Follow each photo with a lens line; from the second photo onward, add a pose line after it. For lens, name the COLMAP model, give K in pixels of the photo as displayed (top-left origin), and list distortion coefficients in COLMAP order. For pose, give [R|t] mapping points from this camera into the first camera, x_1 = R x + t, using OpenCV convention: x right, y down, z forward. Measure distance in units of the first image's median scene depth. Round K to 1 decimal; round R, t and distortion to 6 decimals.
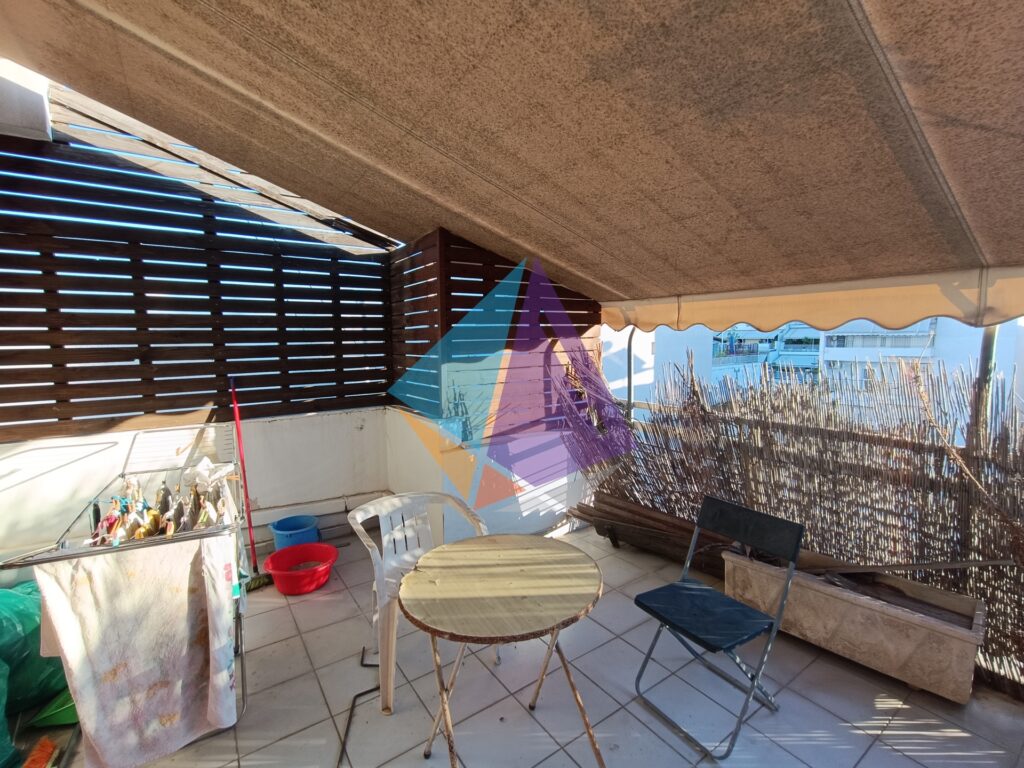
lens RADIAL K [[465.0, 0, 512.2], [0, 465.0, 386.6], [0, 0, 1]] dist [-0.004486, 0.001531]
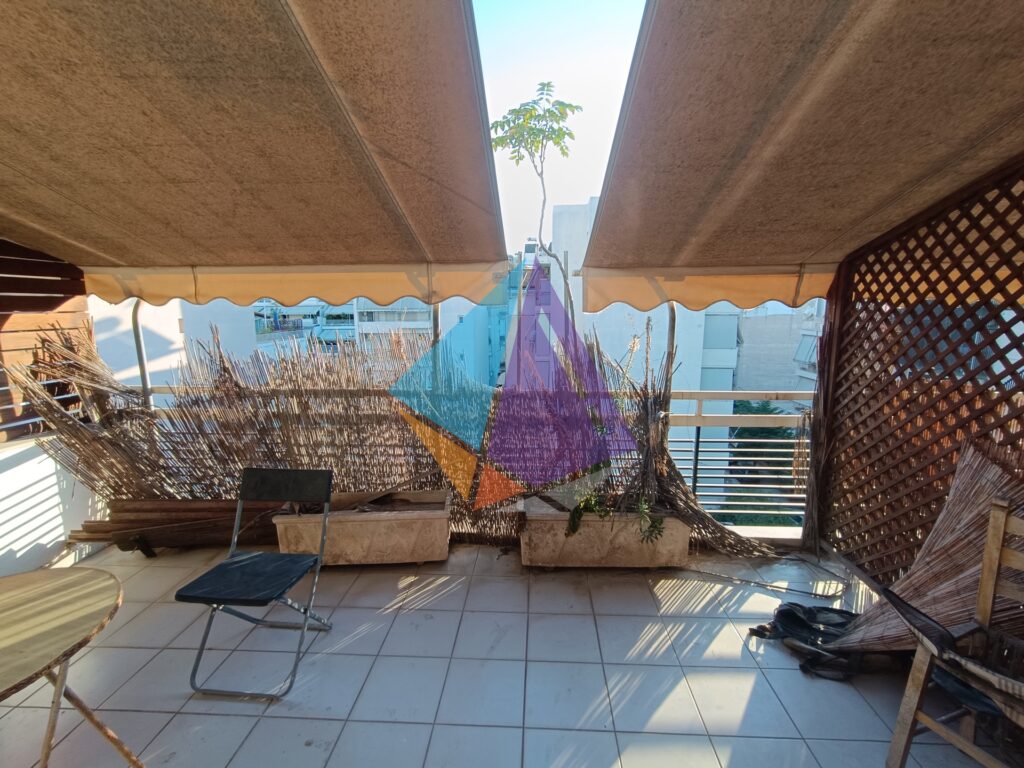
lens RADIAL K [[465.0, 0, 513.2], [0, 465.0, 386.7], [0, 0, 1]] dist [-0.004486, 0.001531]
pose [[0.616422, -0.120810, 0.778093, 0.009852], [0.080505, 0.992651, 0.090346, 0.013461], [-0.783290, 0.006949, 0.621618, -0.094720]]
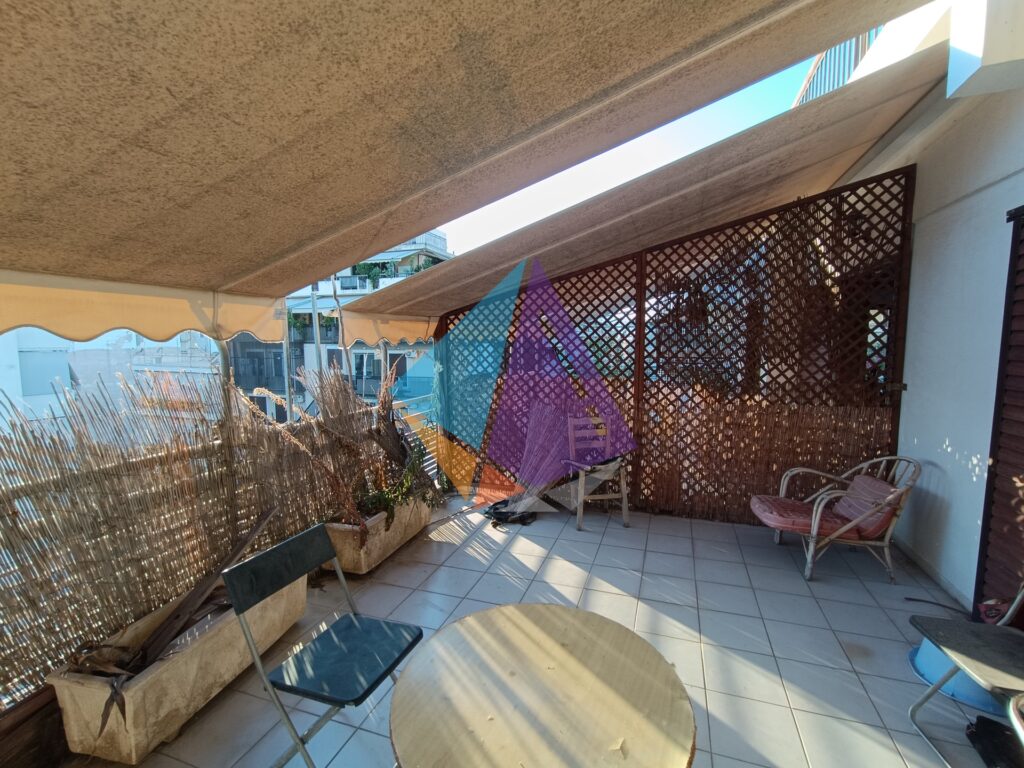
lens RADIAL K [[465.0, 0, 515.1], [0, 465.0, 386.5], [0, 0, 1]] dist [-0.004486, 0.001531]
pose [[-0.587758, -0.063904, 0.806509, -0.412309], [0.097420, 0.984032, 0.148967, -0.110568], [-0.803150, 0.166126, -0.572147, 1.046494]]
